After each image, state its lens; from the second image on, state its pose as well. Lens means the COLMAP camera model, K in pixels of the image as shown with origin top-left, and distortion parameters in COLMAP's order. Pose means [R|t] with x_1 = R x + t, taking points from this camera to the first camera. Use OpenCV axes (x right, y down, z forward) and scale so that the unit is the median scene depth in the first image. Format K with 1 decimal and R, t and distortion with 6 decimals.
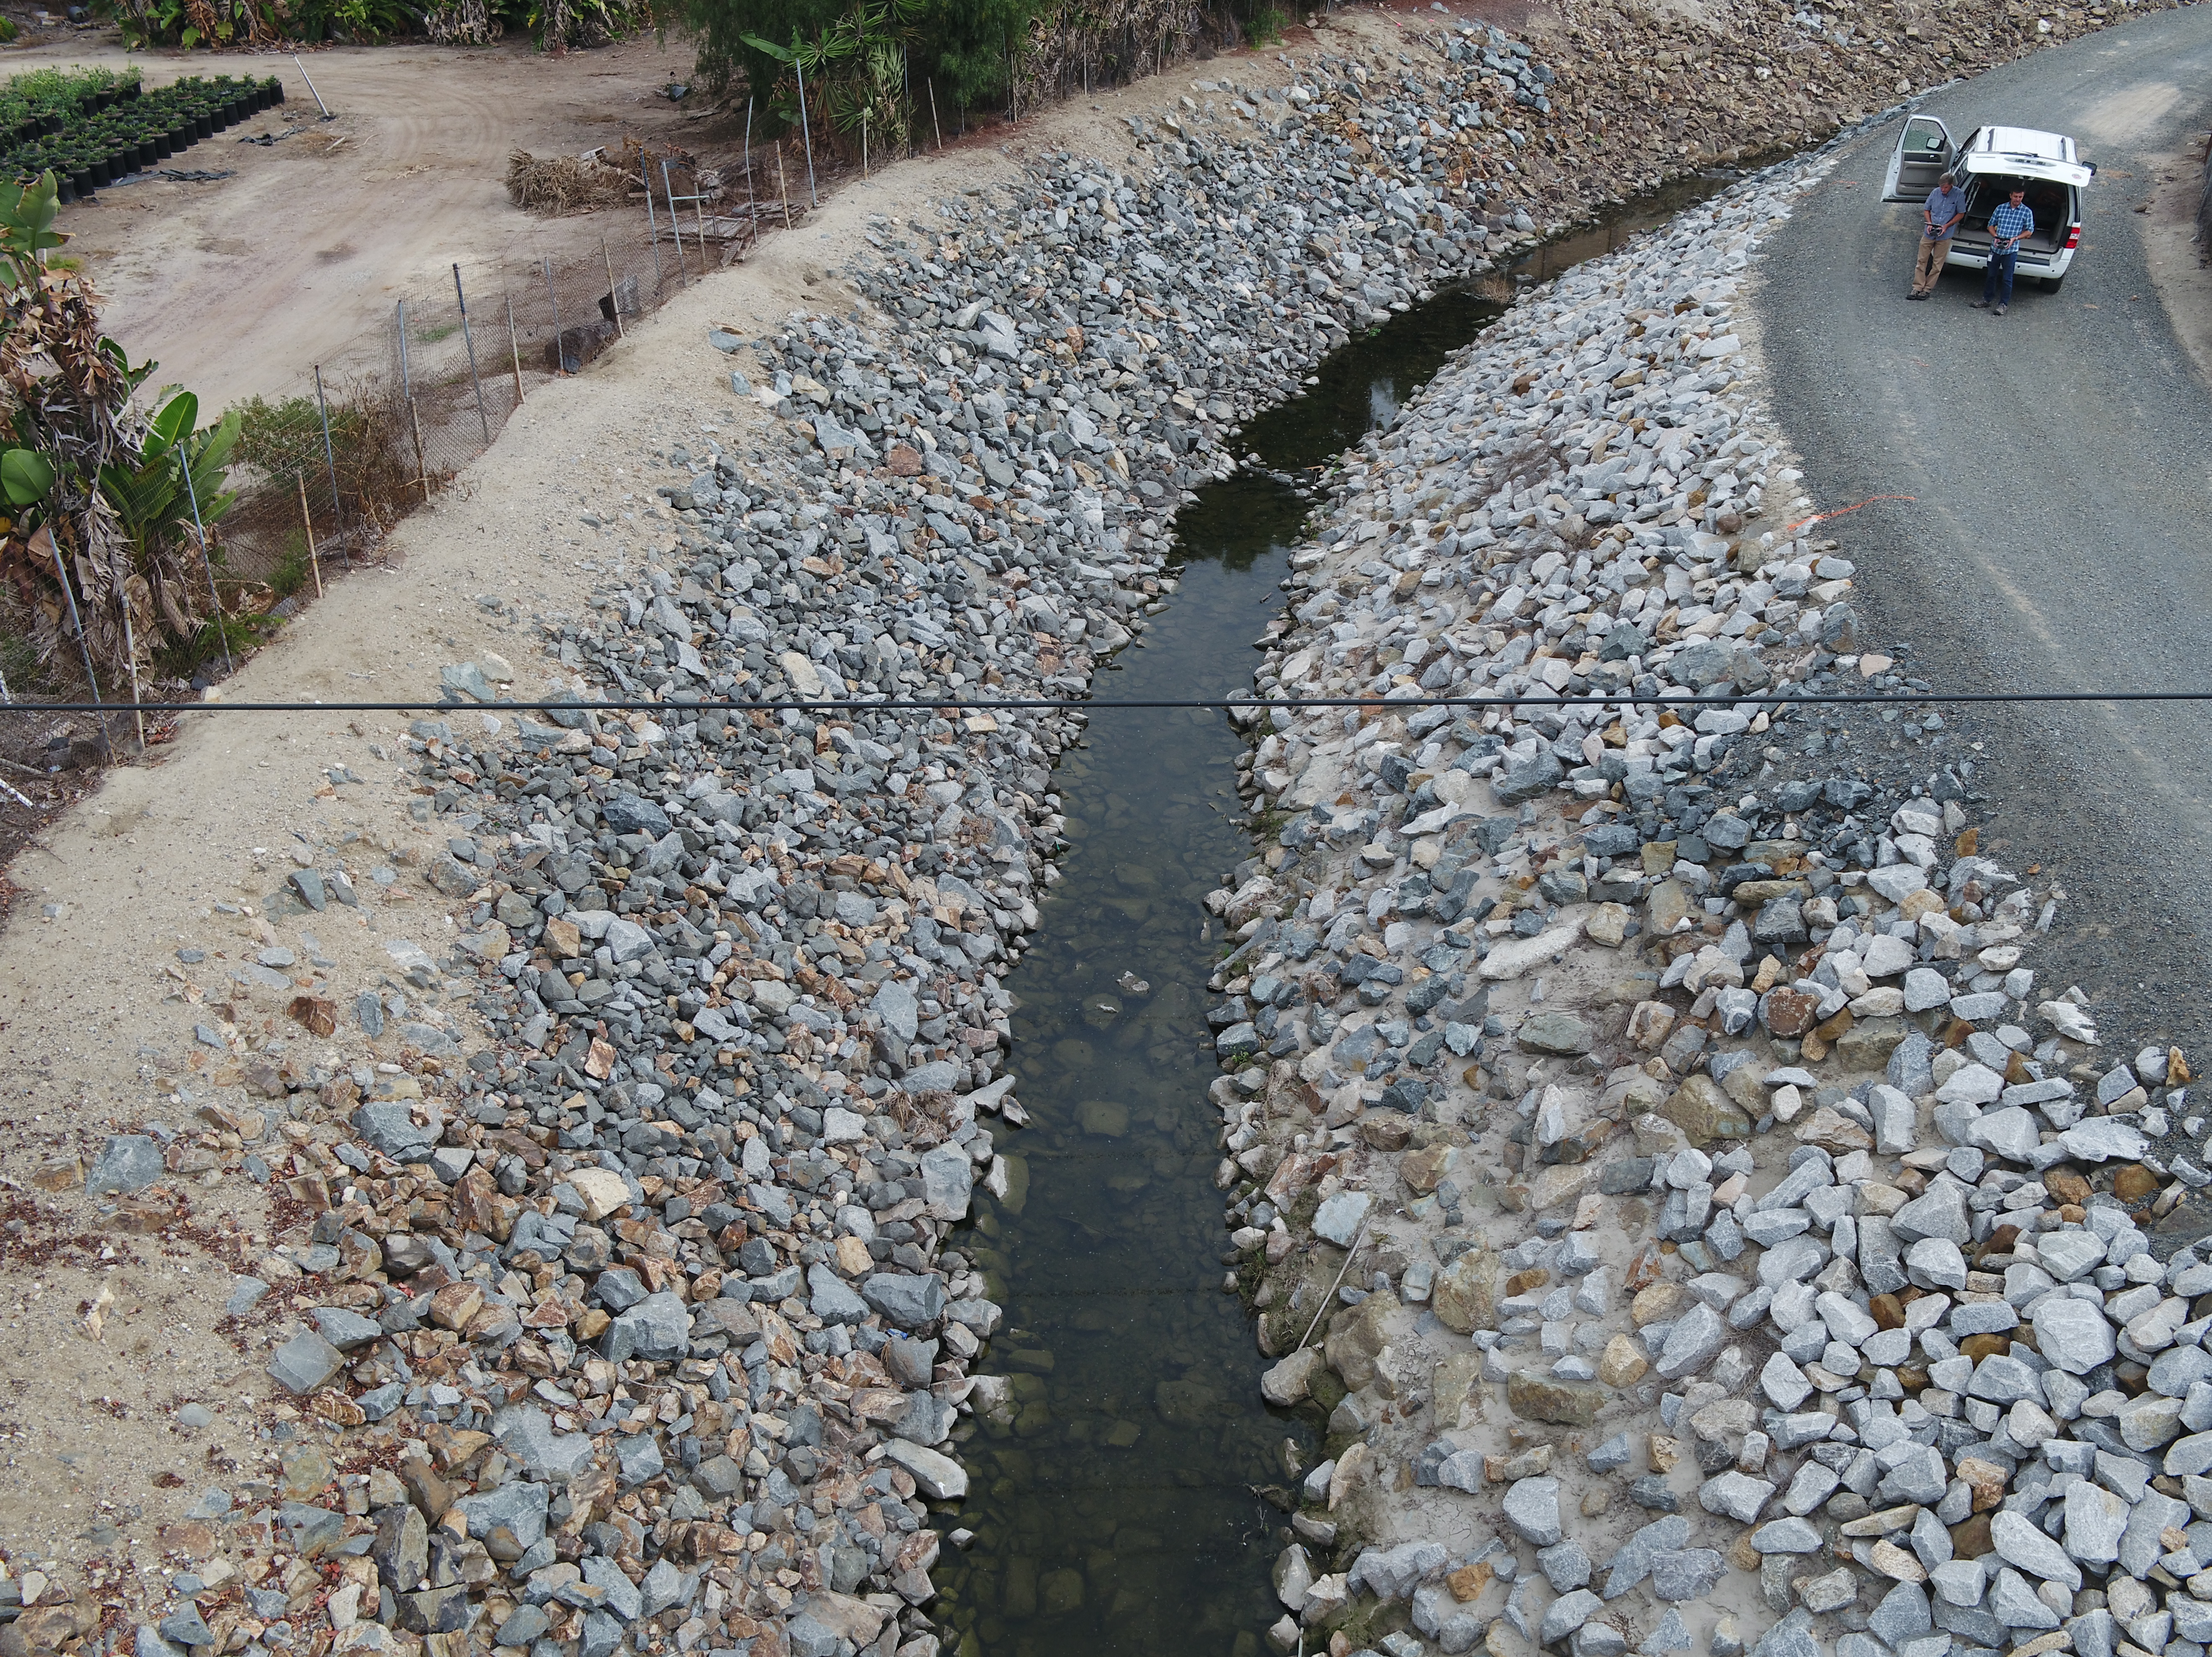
lens RADIAL K [[1920.0, 0, 1115.0], [0, 1920.0, 824.4], [0, 0, 1]] dist [0.004504, -0.012829]
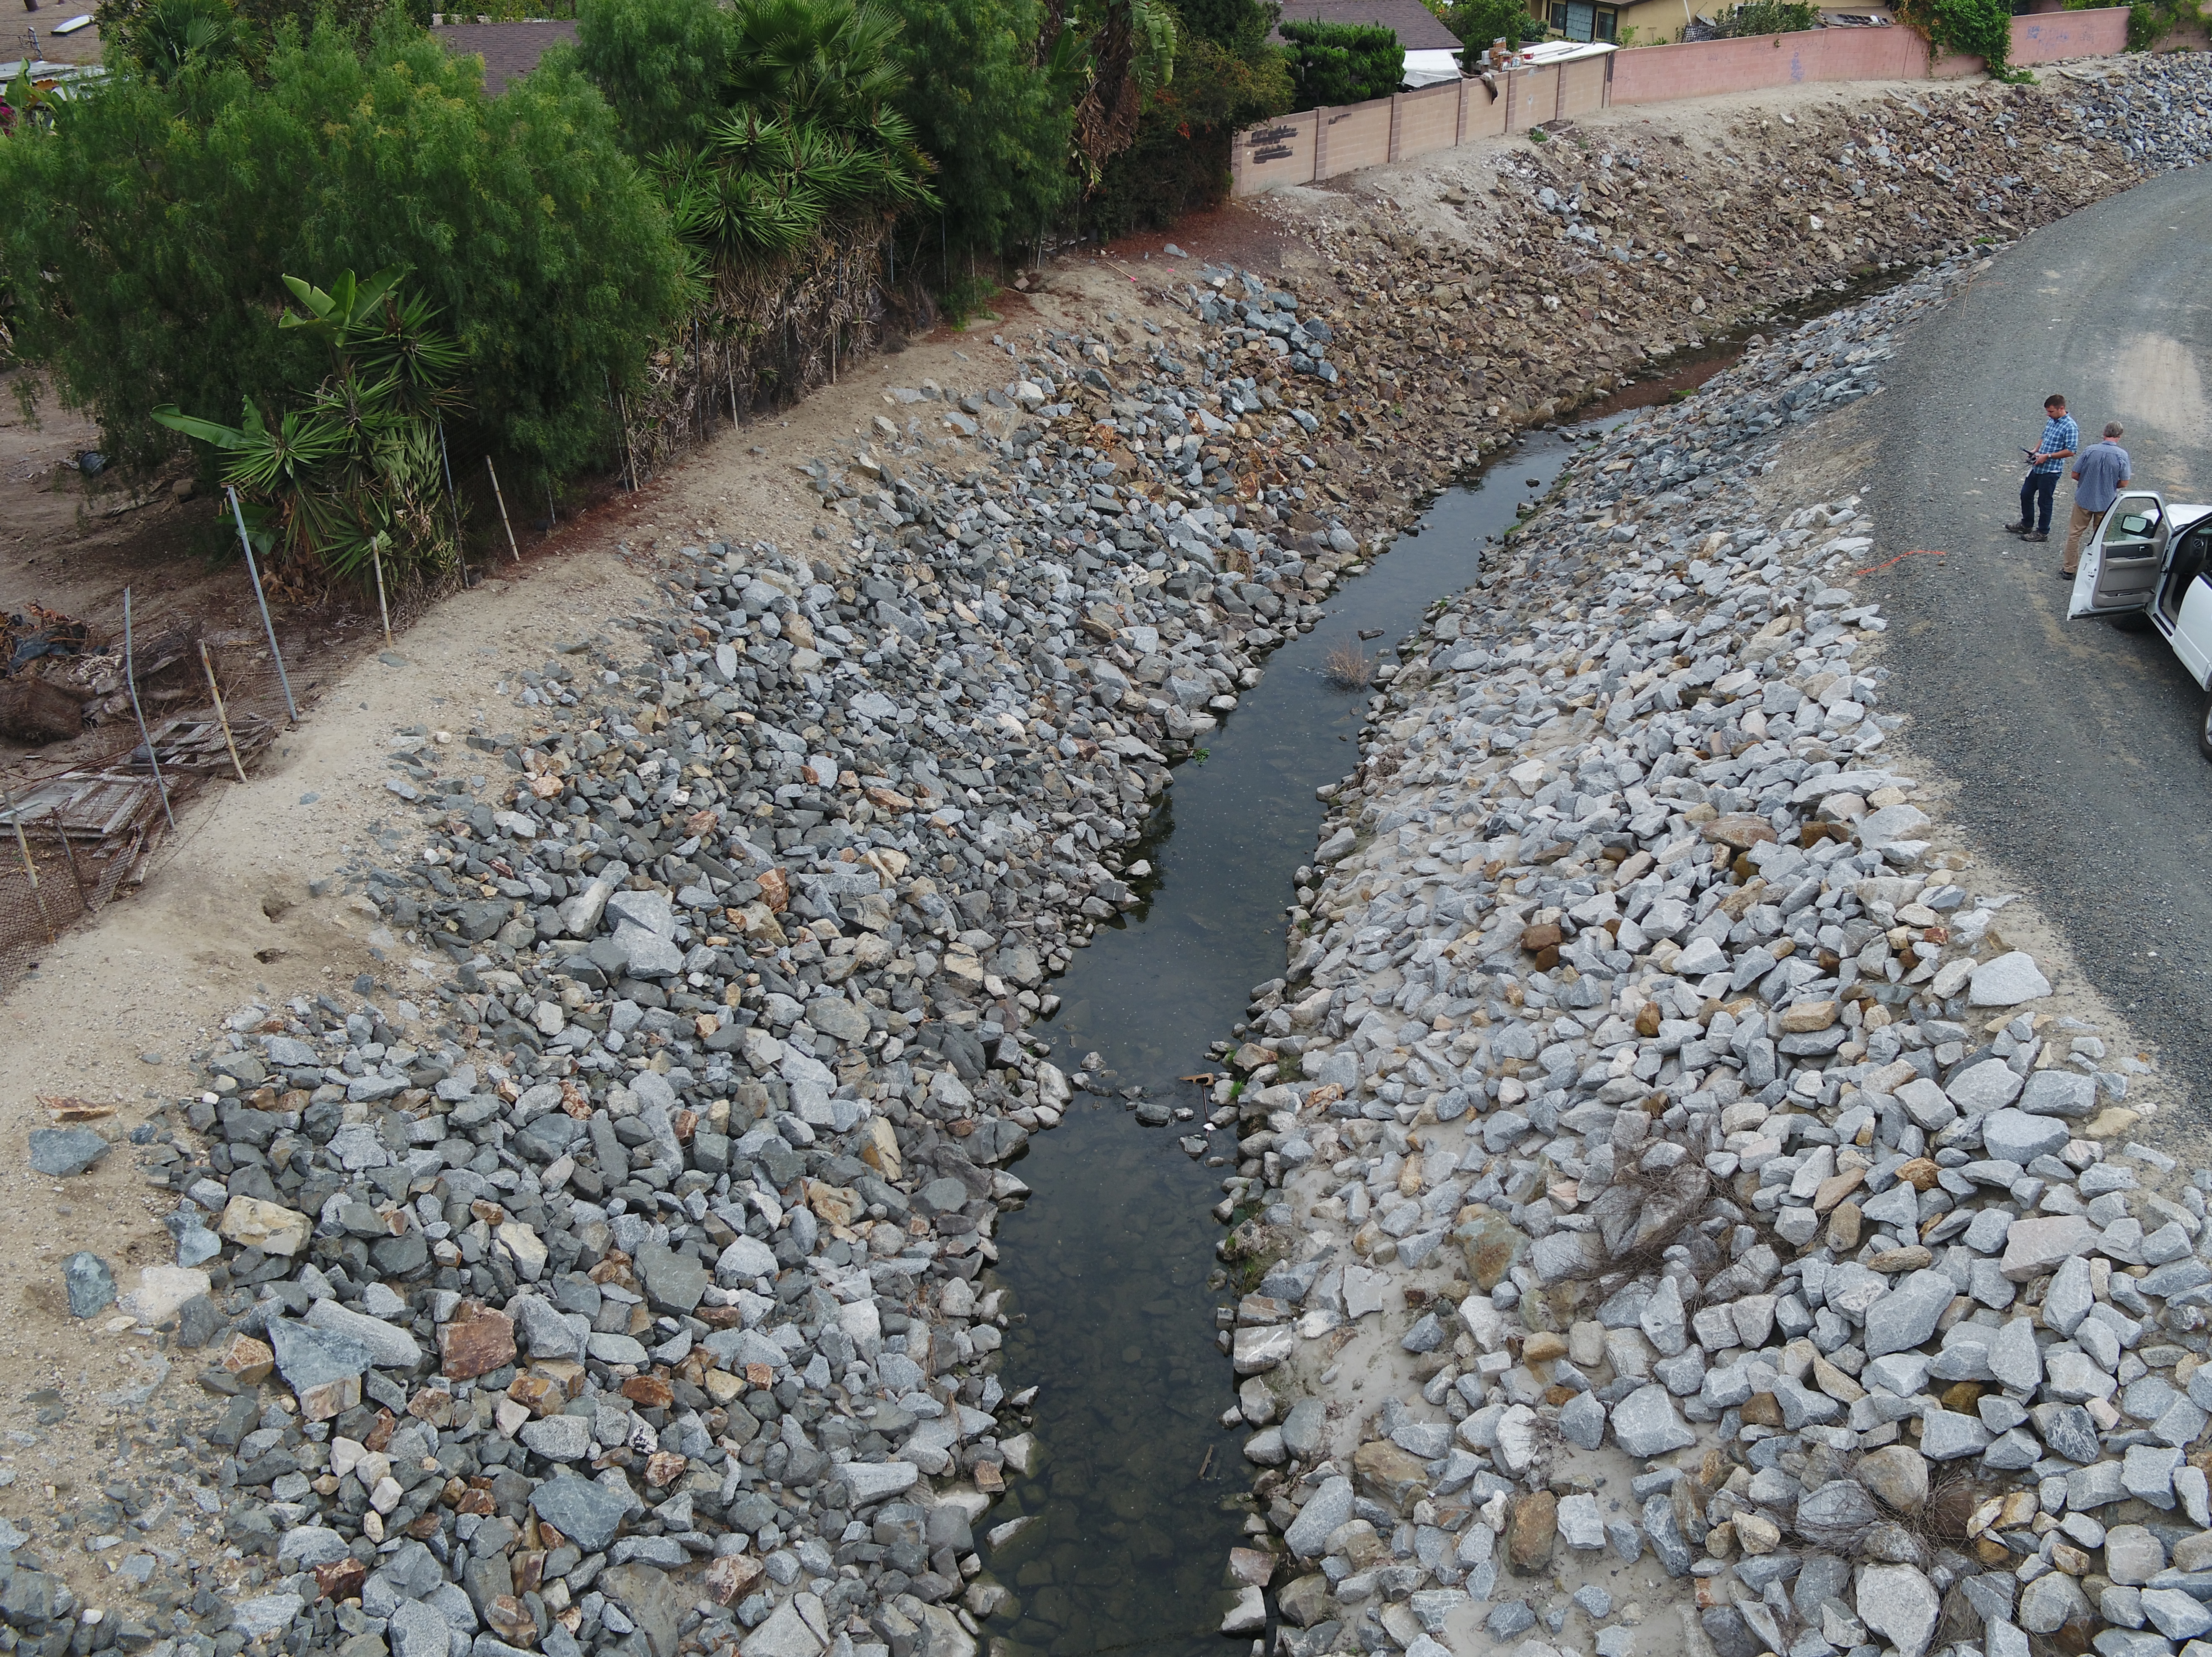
lens RADIAL K [[1920.0, 0, 1115.0], [0, 1920.0, 824.4], [0, 0, 1]] dist [0.004504, -0.012829]
pose [[0.980295, -0.096409, 0.172414, -0.021228], [0.109157, 0.991829, -0.066029, -0.262504], [-0.164640, 0.083548, 0.982809, 0.463930]]
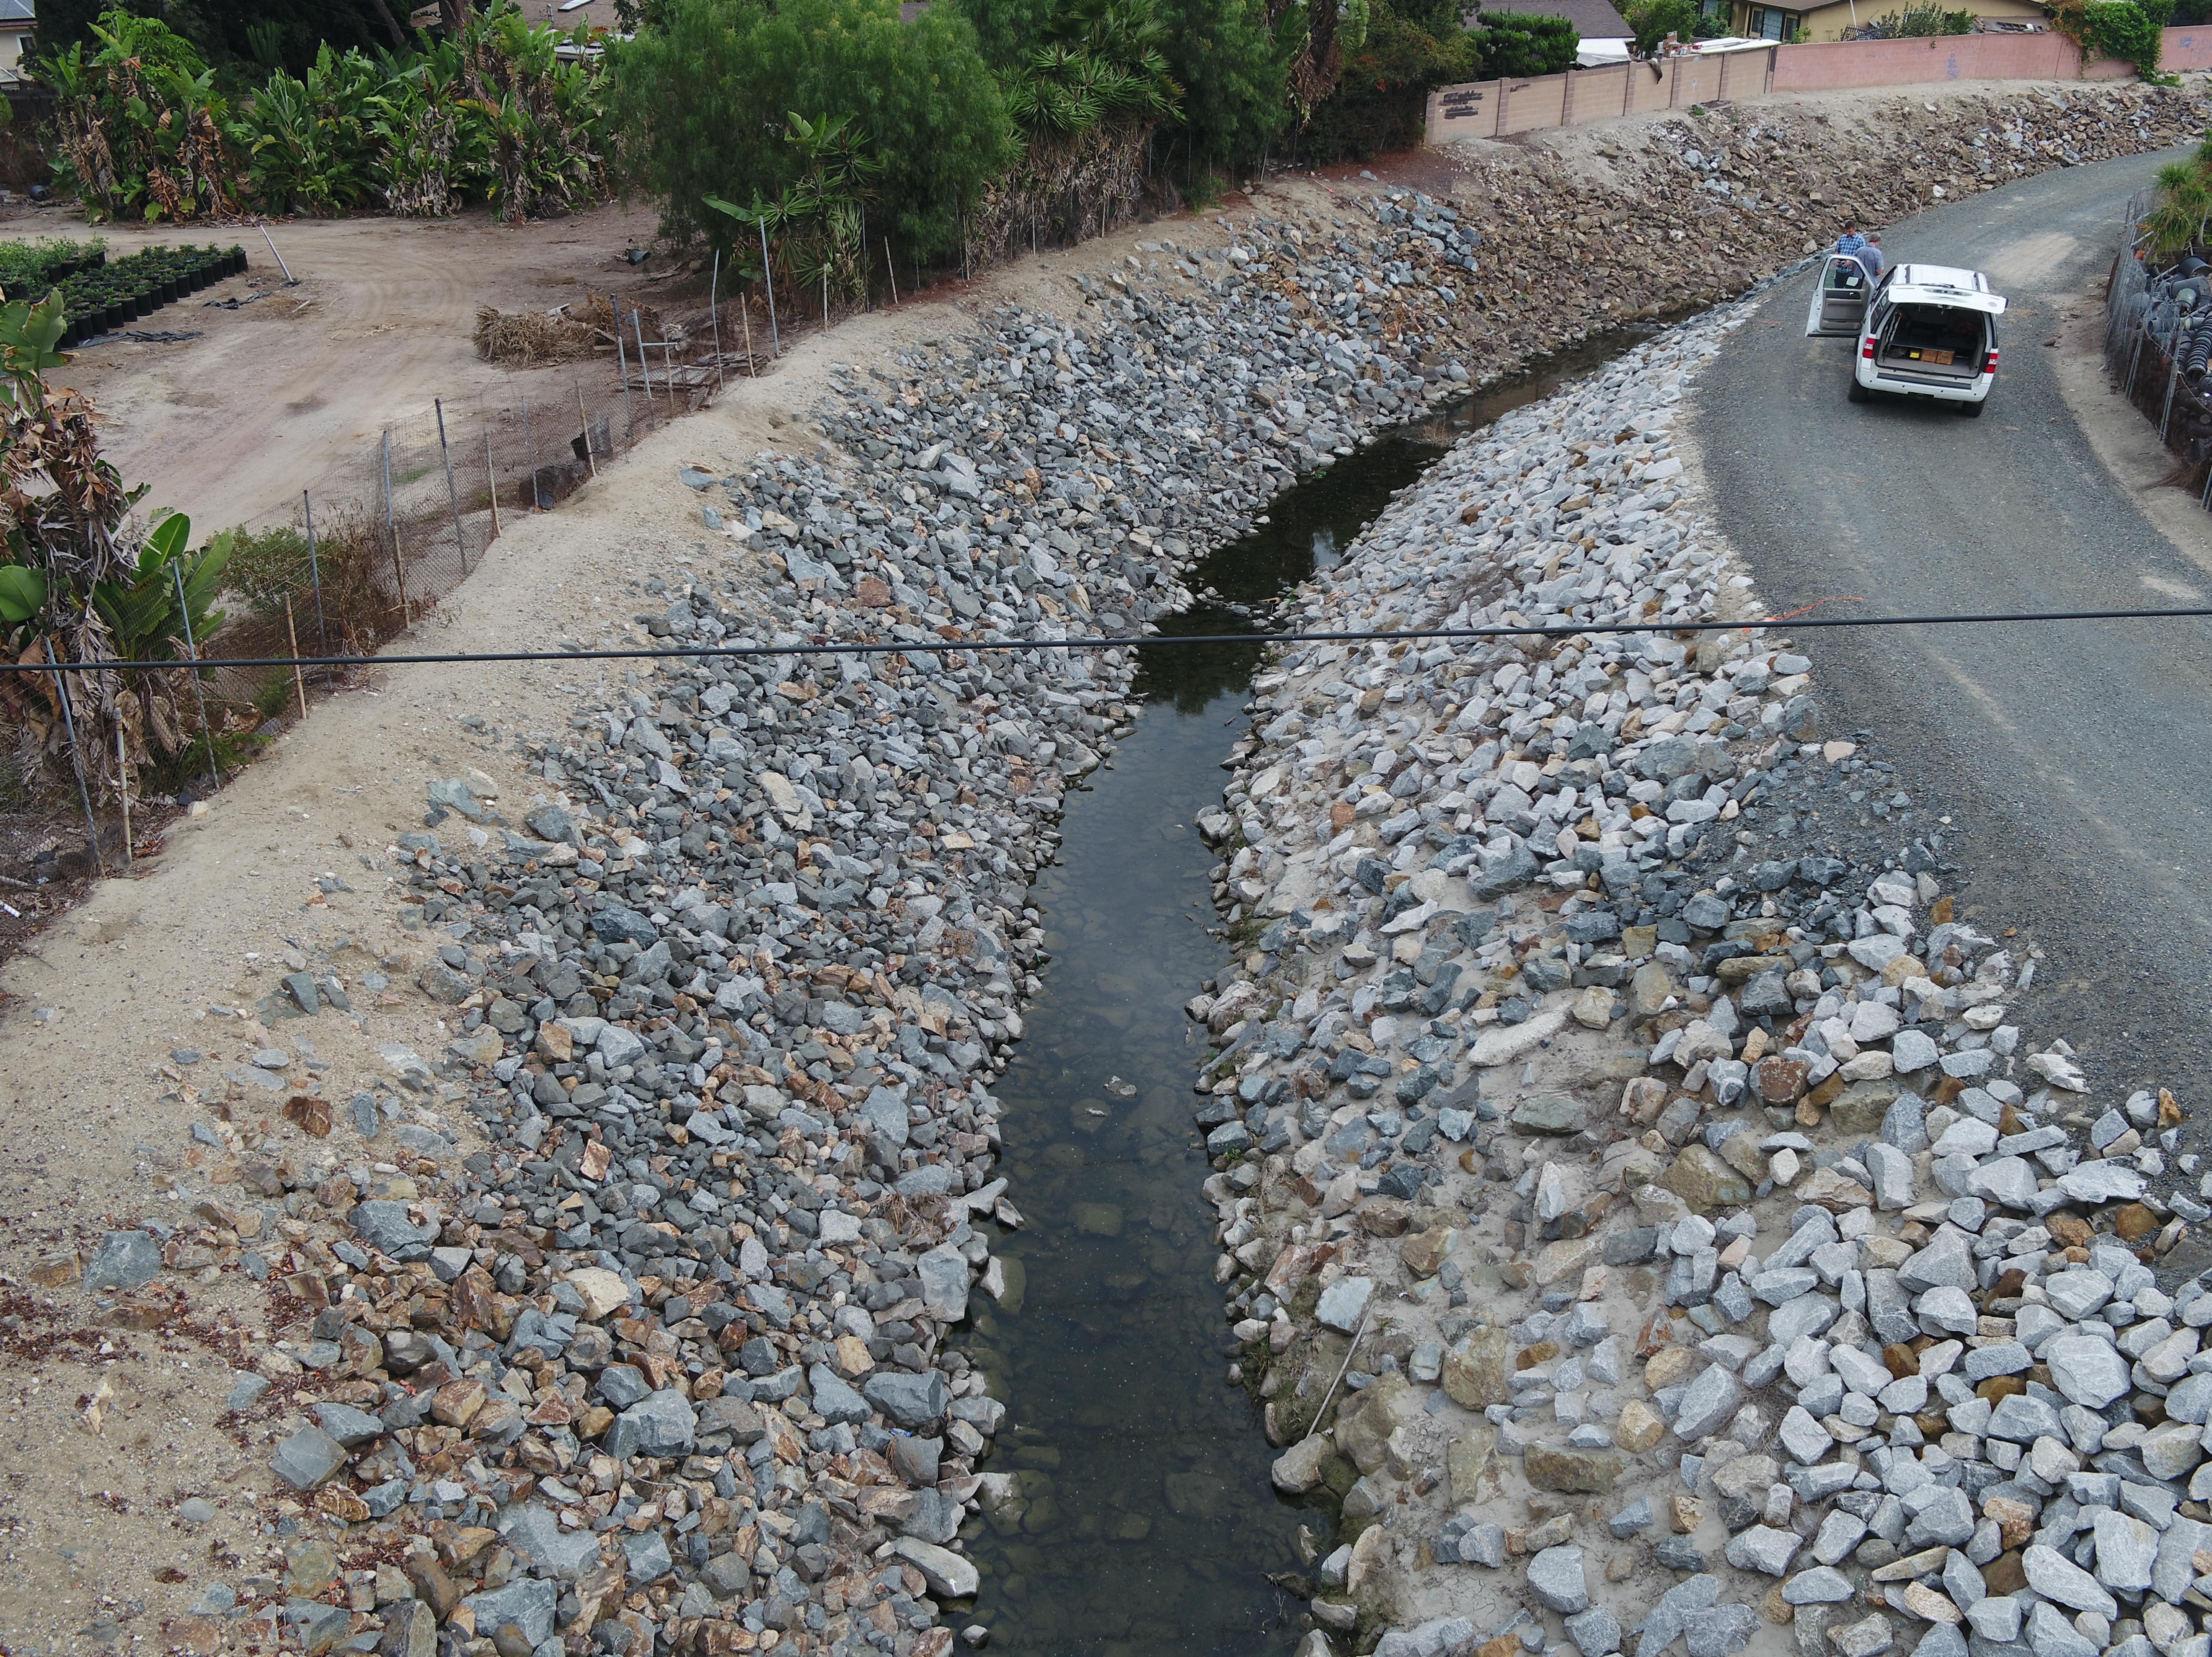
lens RADIAL K [[1920.0, 0, 1115.0], [0, 1920.0, 824.4], [0, 0, 1]] dist [0.004504, -0.012829]
pose [[0.999289, -0.019278, 0.032403, -0.016428], [0.022028, 0.995984, -0.086784, 0.023521], [-0.030600, 0.087436, 0.995700, -0.005985]]
